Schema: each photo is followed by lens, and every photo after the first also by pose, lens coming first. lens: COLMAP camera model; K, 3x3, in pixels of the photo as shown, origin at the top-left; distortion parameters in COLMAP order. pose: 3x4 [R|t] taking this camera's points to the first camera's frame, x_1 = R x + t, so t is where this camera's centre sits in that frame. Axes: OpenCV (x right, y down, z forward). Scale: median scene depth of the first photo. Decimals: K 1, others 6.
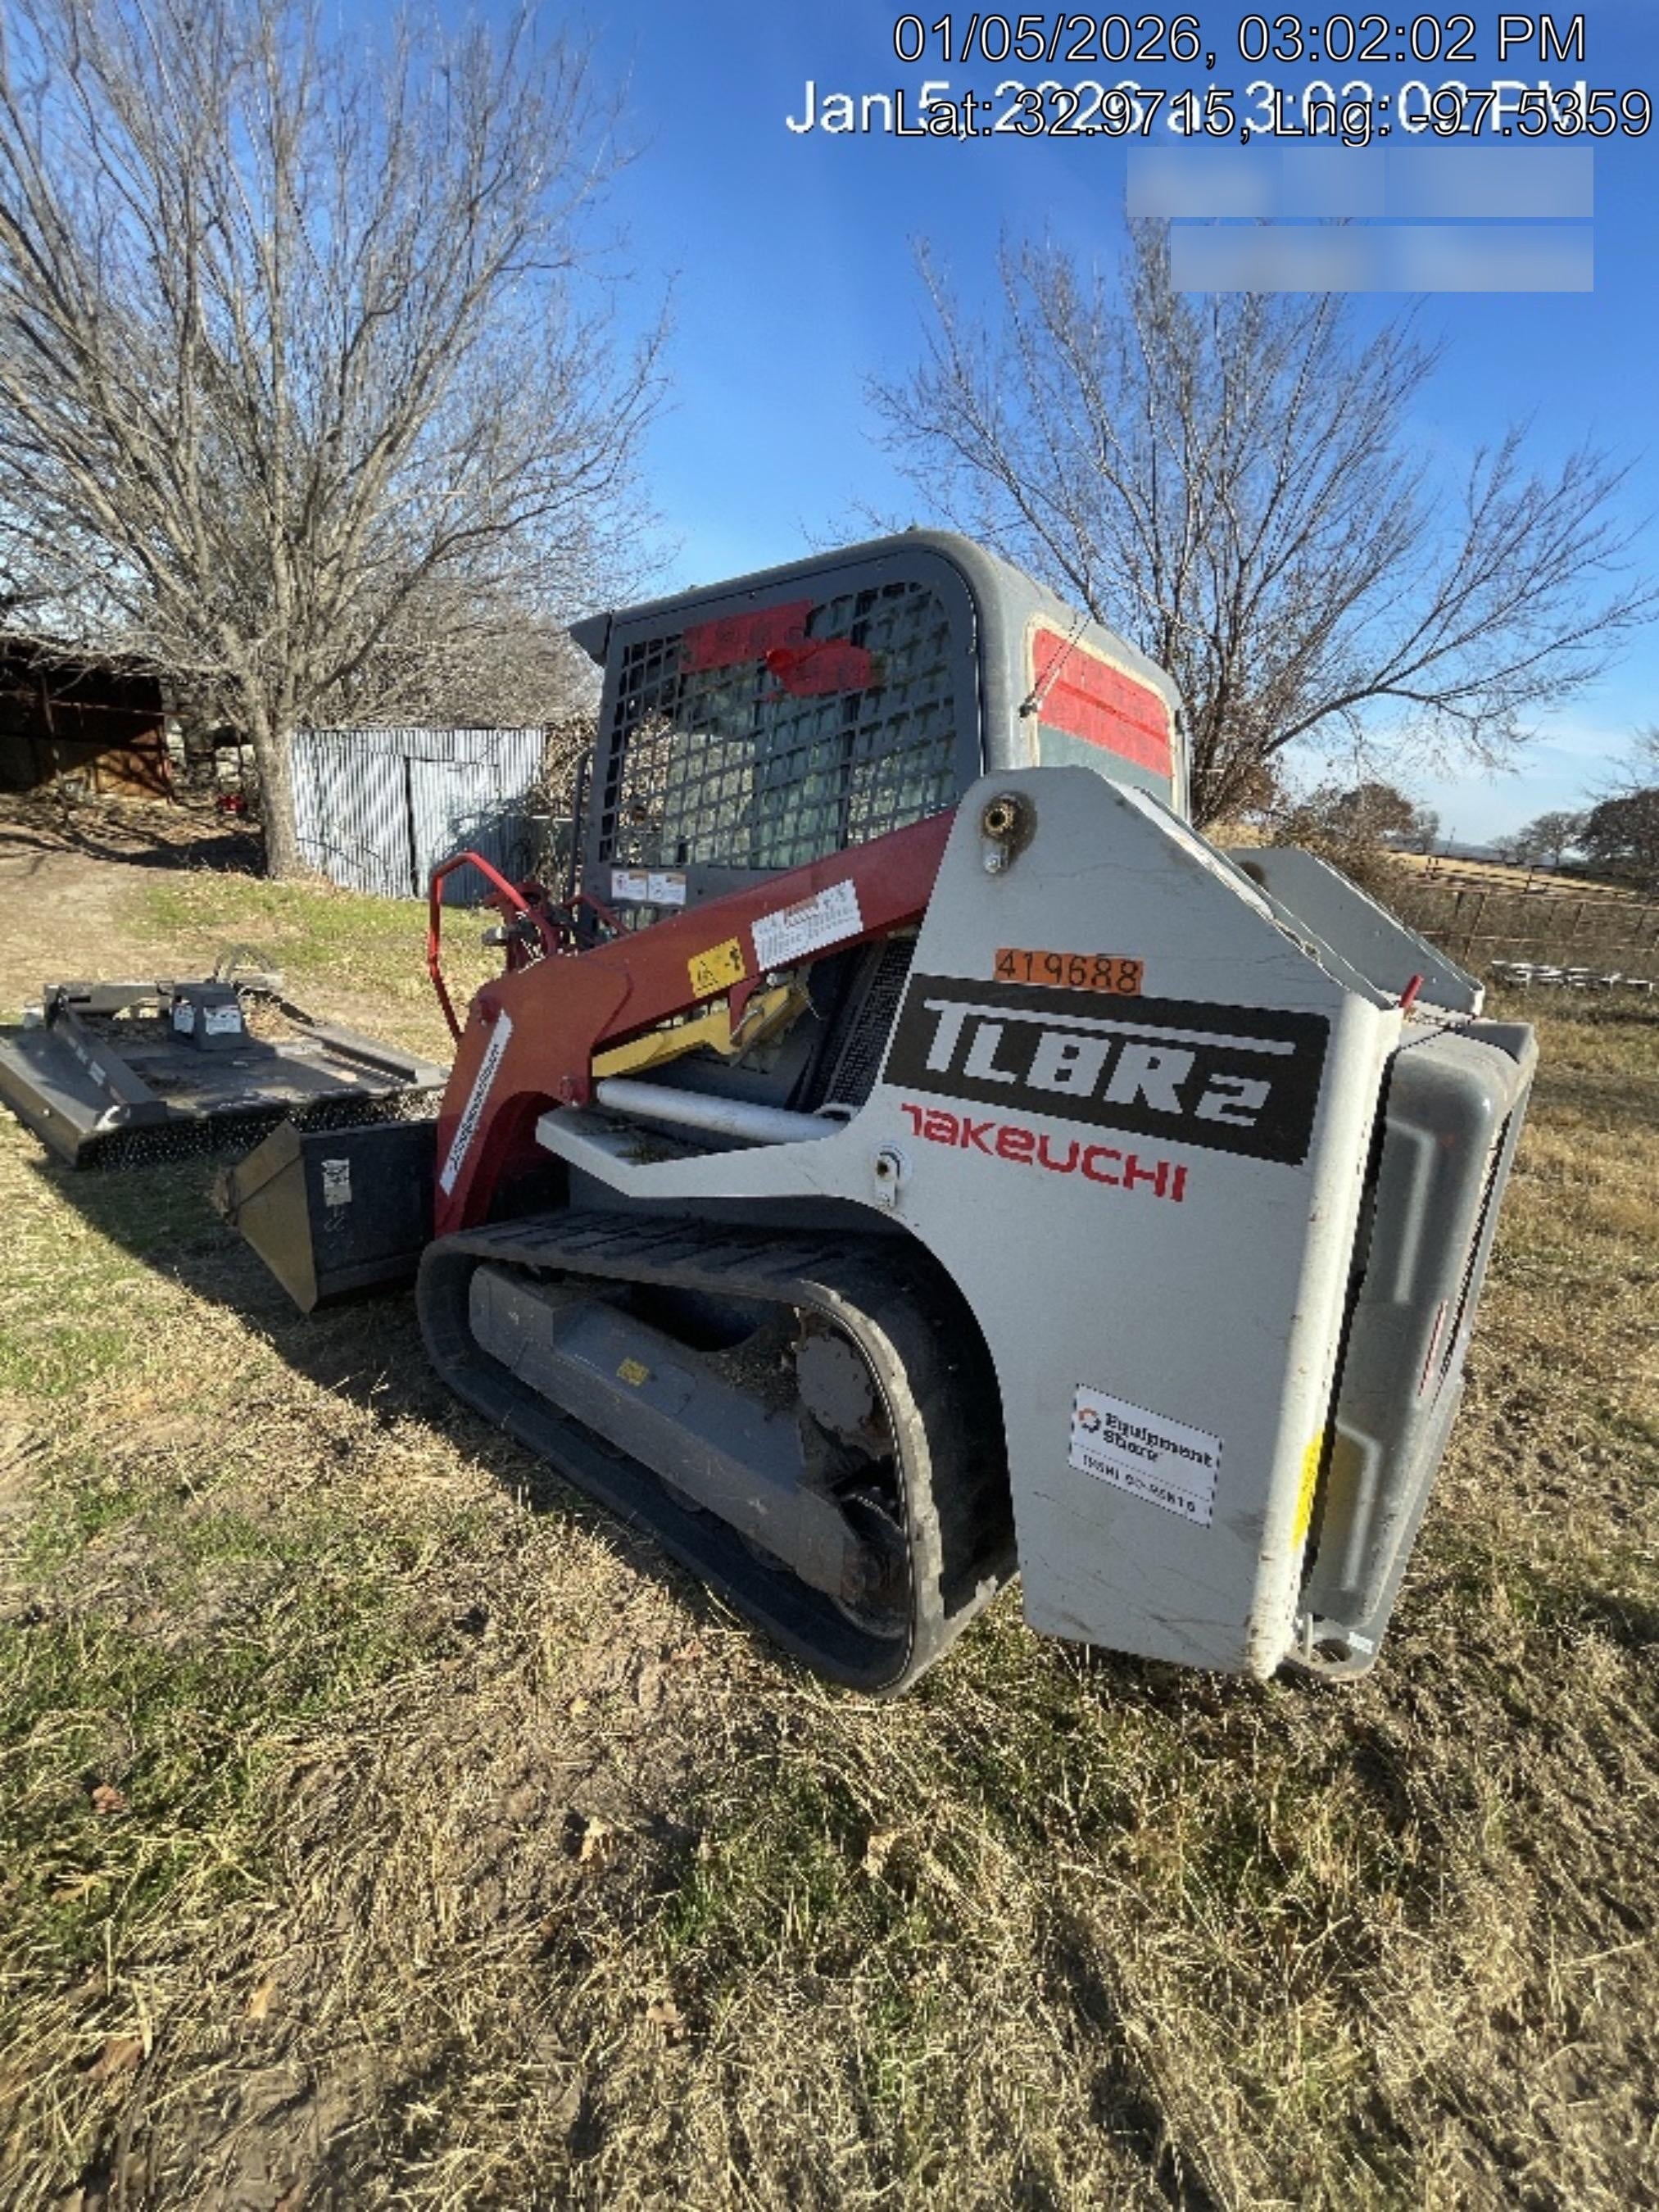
lens RADIAL K [[894.5, 0, 835.5], [0, 894.5, 1099.4], [0, 0, 1]] dist [0.002642, -0.001069]
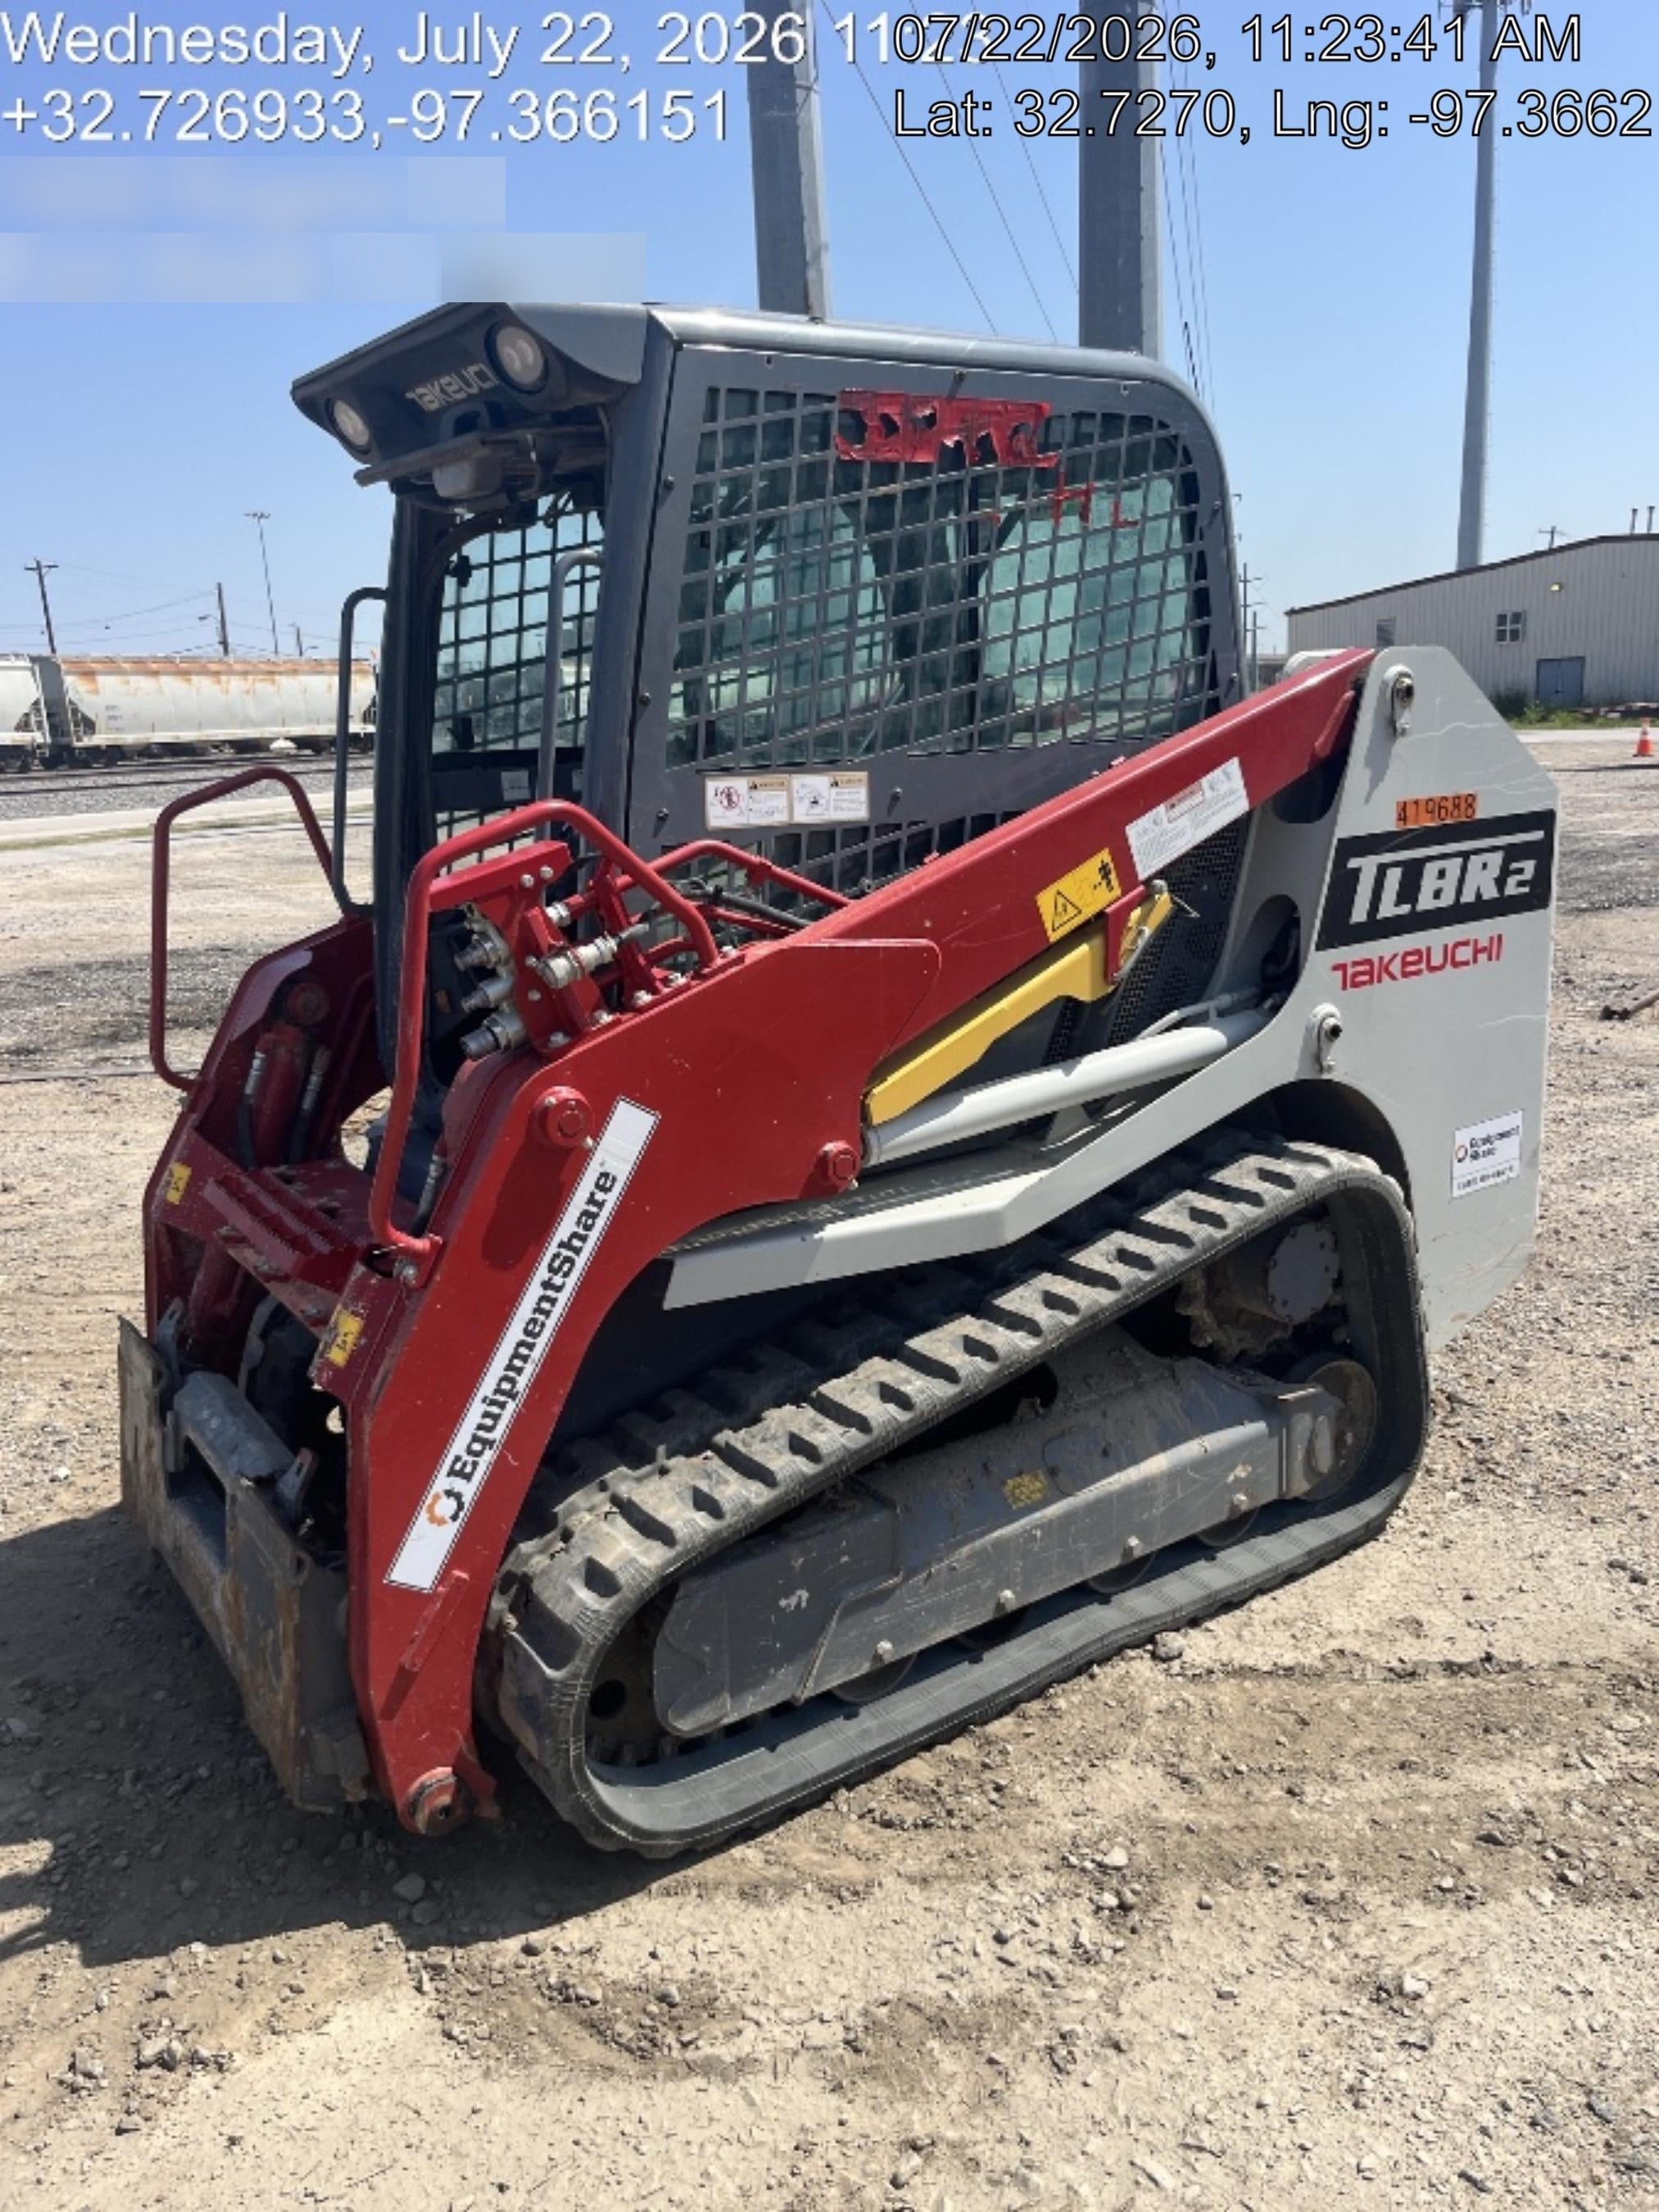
lens RADIAL K [[1584.9, 0, 813.9], [0, 1584.9, 1105.0], [0, 0, 1]] dist [0.045181, -0.006066]
pose [[0.274928, -0.305155, 0.911754, -1.662561], [0.260631, 0.936444, 0.234828, -0.396363], [-0.925466, 0.173070, 0.336987, 0.879245]]
